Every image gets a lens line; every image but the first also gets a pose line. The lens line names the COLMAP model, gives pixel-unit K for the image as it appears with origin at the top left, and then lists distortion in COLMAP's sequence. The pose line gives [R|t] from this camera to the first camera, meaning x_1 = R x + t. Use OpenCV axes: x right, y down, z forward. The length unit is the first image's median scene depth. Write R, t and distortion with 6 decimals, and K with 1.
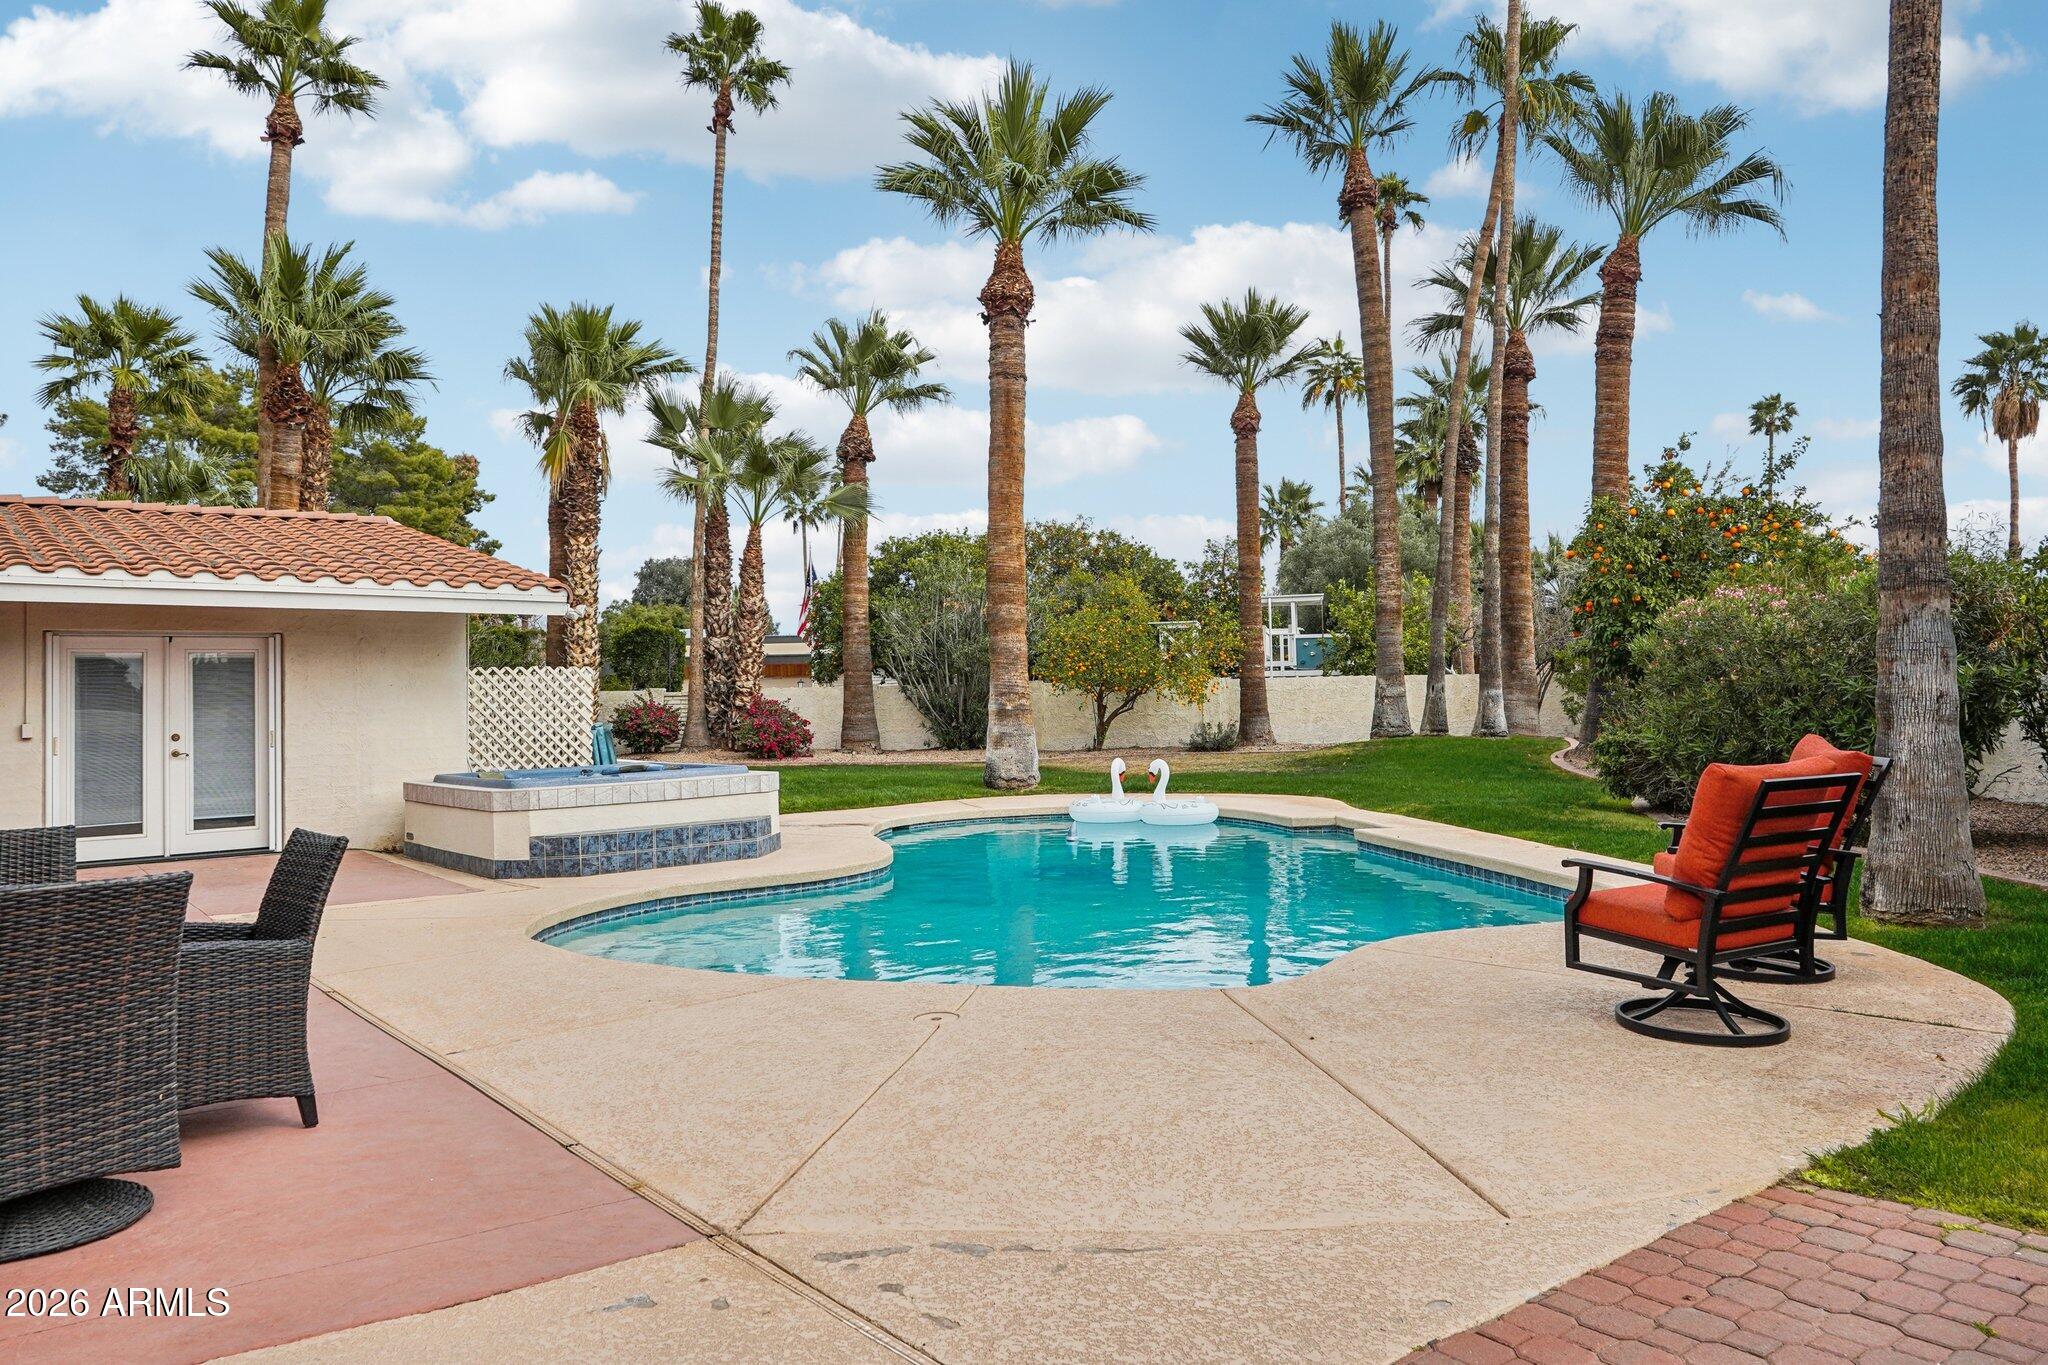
lens RADIAL K [[1413.4, 0, 1058.2], [0, 1413.4, 674.0], [0, 0, 1]] dist [0.000732, 0.008709]
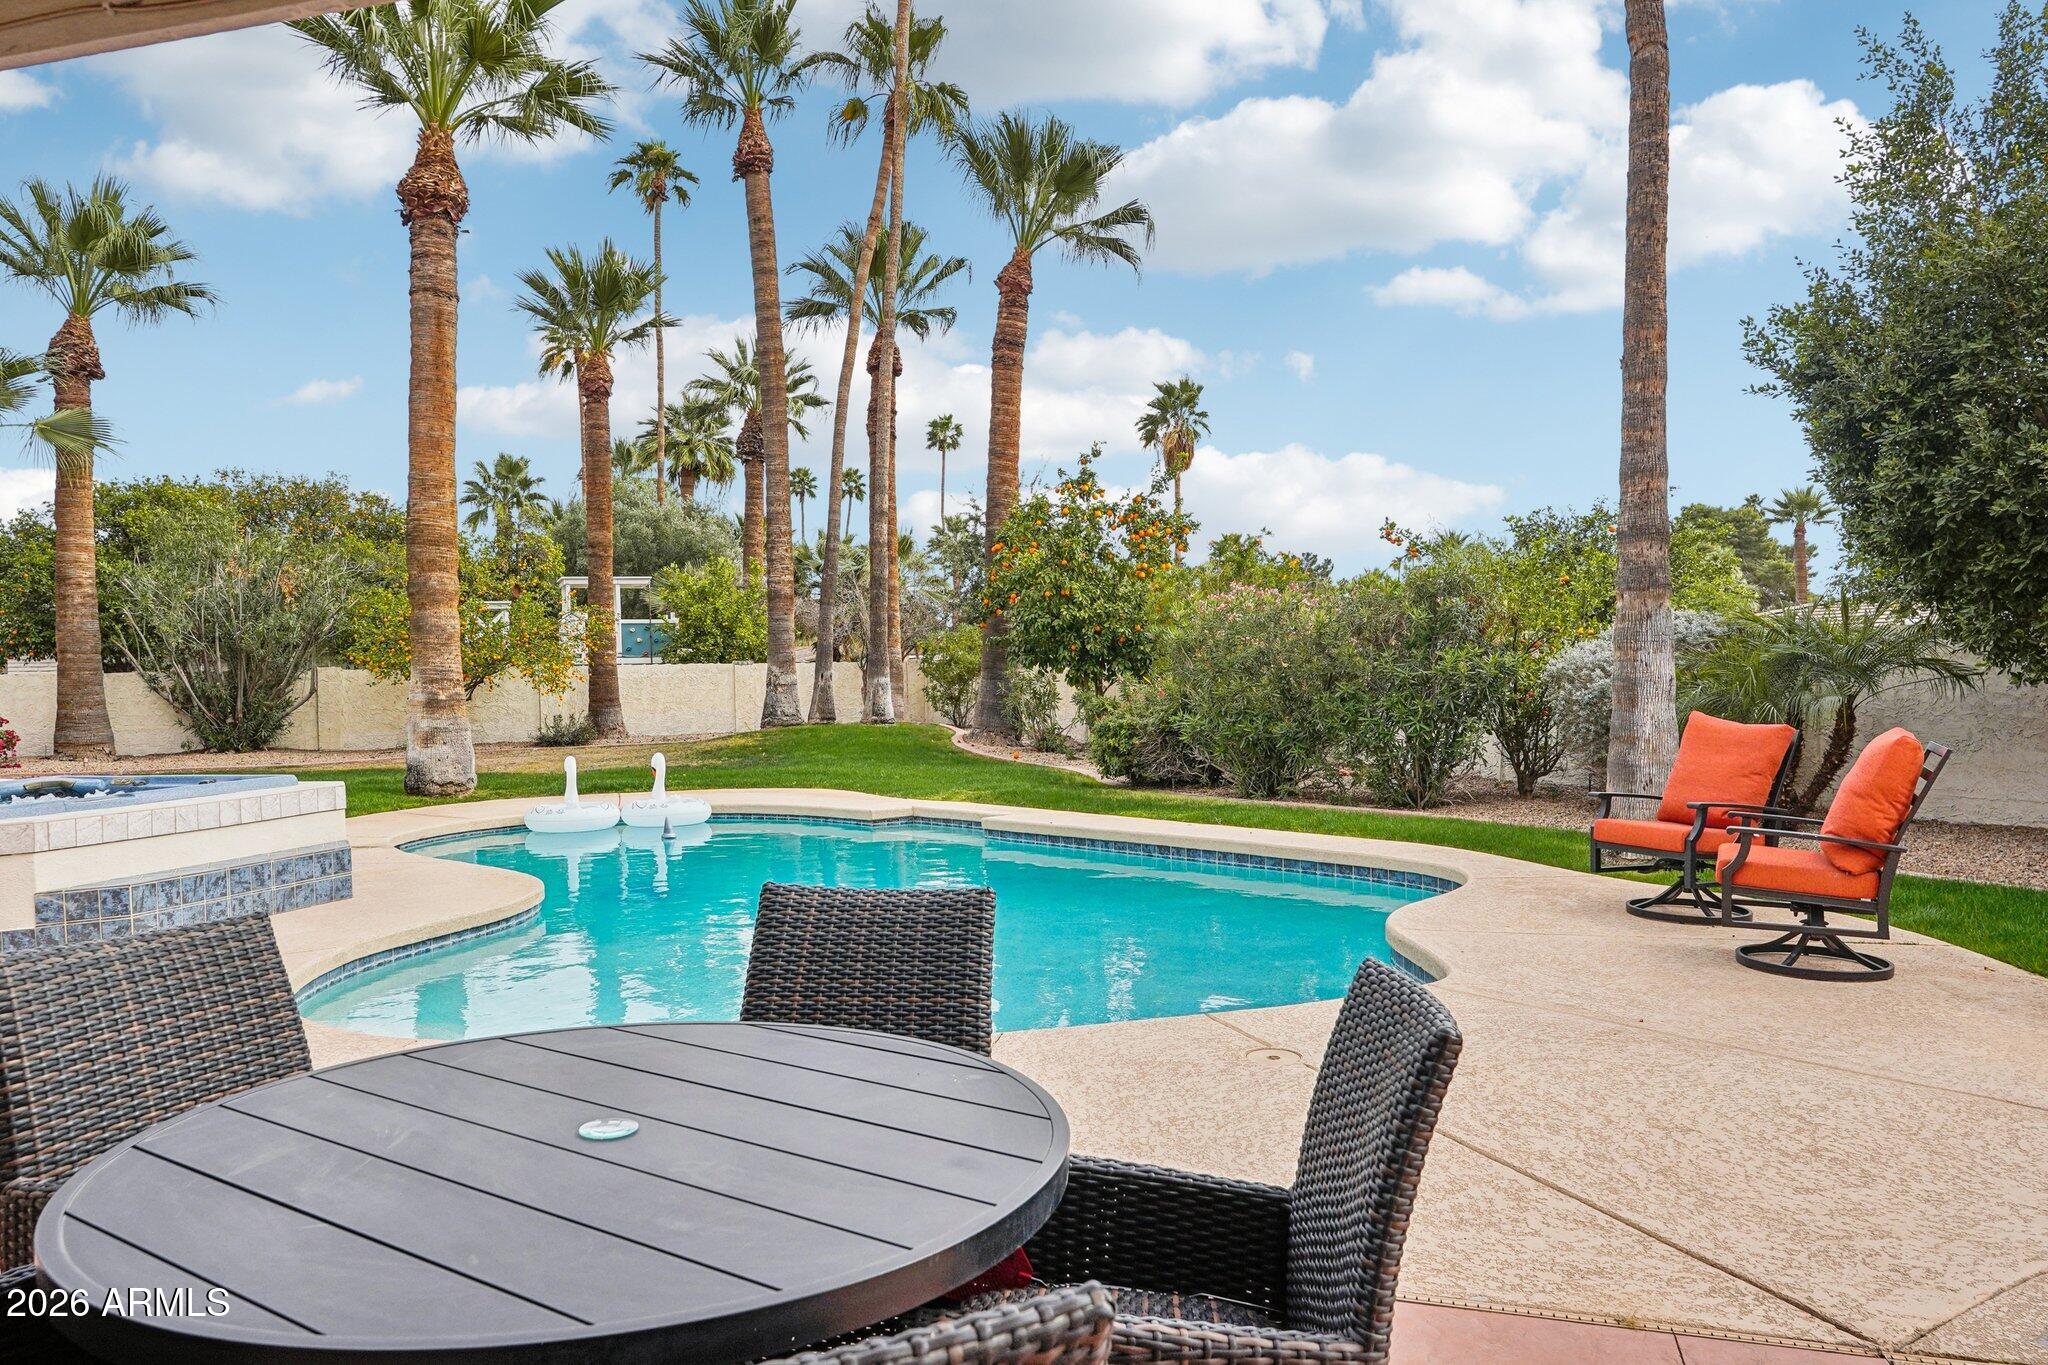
lens RADIAL K [[1413.4, 0, 1048.9], [0, 1413.4, 699.9], [0, 0, 1]] dist [0.000732, 0.008709]
pose [[0.836980, -0.006028, 0.547200, -0.147580], [-0.007591, 0.999715, 0.022623, 0.002993], [-0.547181, -0.023089, 0.836696, 0.084601]]
